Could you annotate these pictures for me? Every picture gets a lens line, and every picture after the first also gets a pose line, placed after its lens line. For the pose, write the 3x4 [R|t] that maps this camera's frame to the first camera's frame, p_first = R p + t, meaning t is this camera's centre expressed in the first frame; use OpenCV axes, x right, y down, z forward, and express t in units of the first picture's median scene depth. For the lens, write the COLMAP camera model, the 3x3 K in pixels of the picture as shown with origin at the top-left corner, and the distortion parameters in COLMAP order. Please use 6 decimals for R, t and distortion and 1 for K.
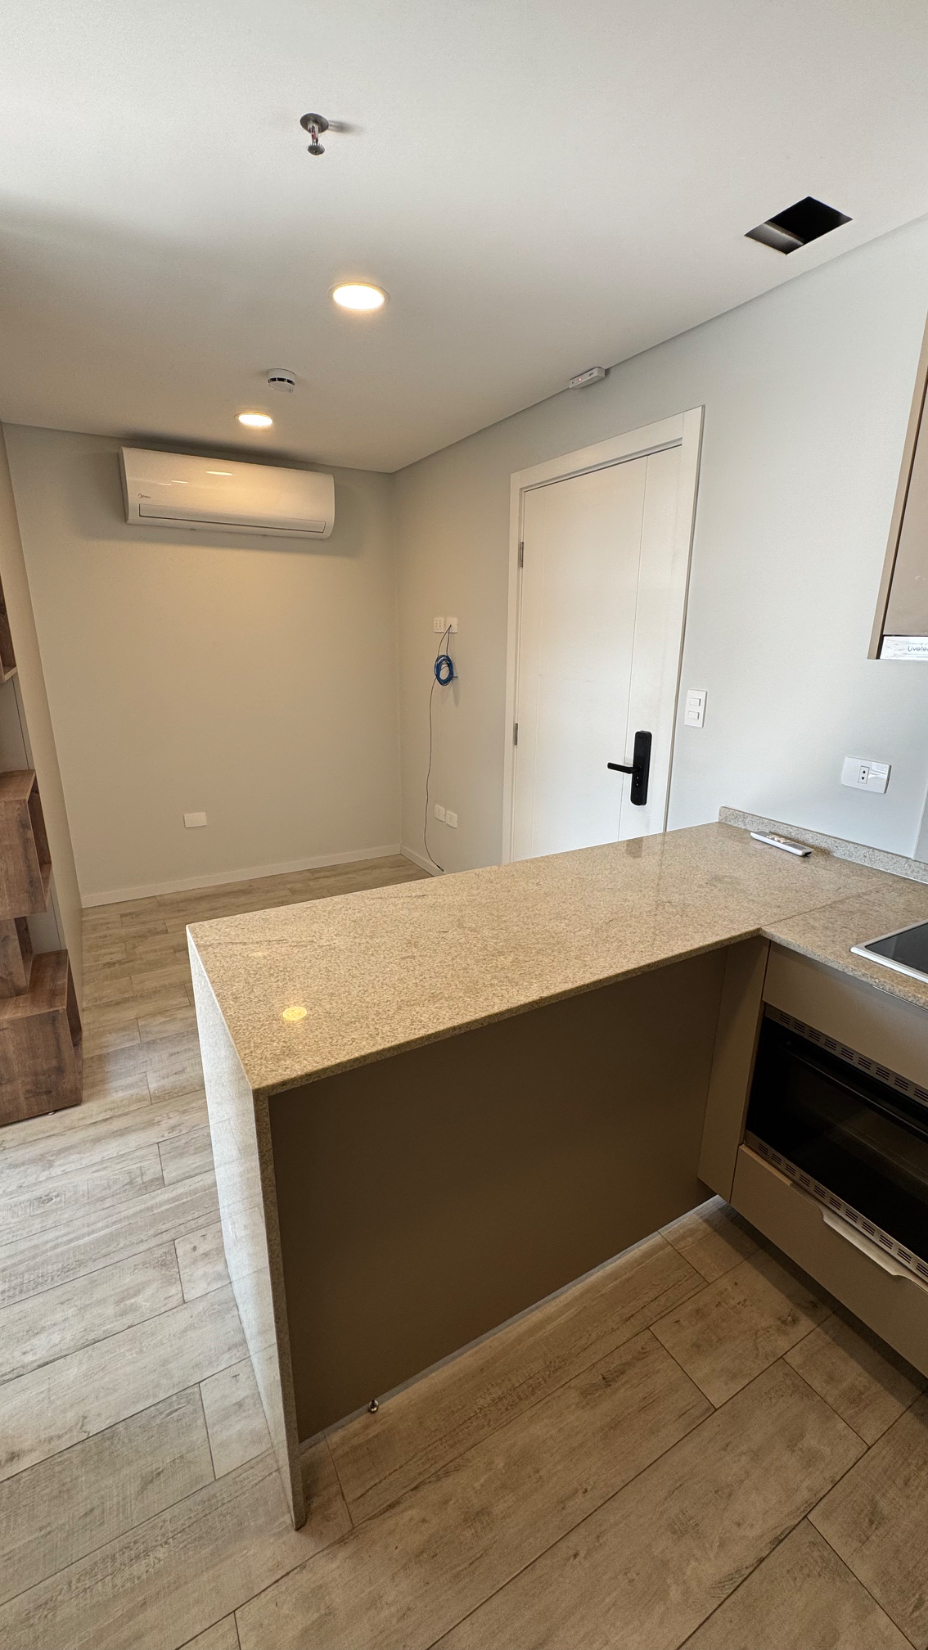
lens RADIAL K [[659.3, 0, 464.0], [0, 659.3, 825.0], [0, 0, 1]] dist [0.001166, 0.000019]
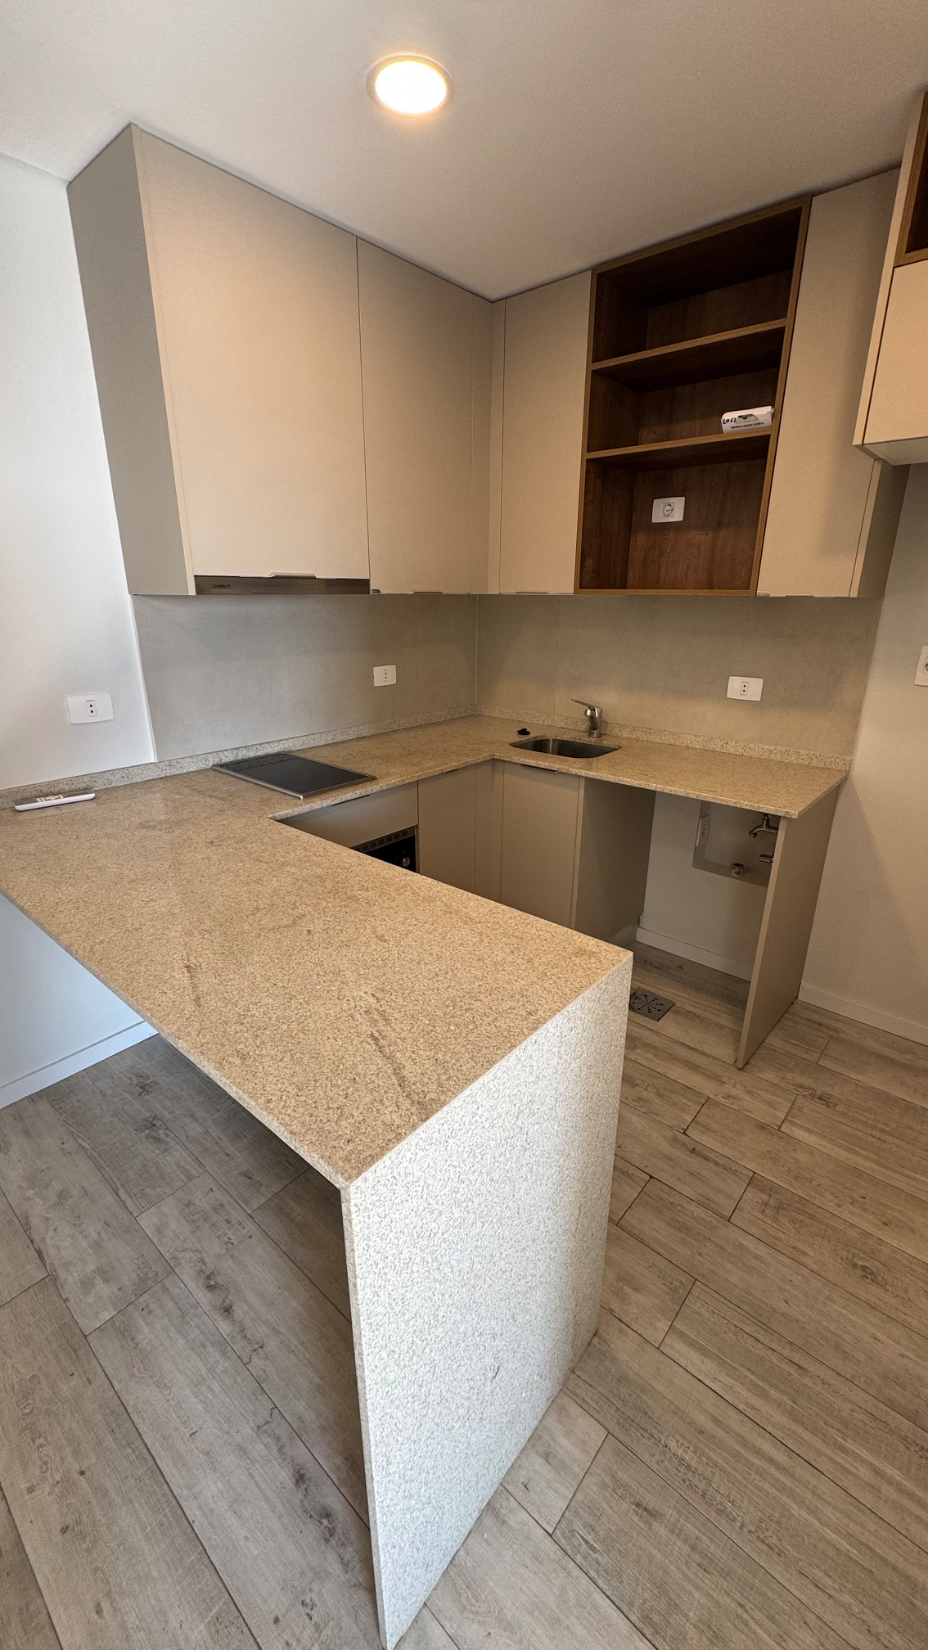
lens RADIAL K [[659.3, 0, 464.0], [0, 659.3, 825.0], [0, 0, 1]] dist [0.001166, 0.000019]
pose [[-0.324865, -0.322602, 0.889039, -0.920980], [0.264230, 0.871634, 0.412839, -0.290078], [-0.908100, 0.369028, -0.197922, 1.084142]]
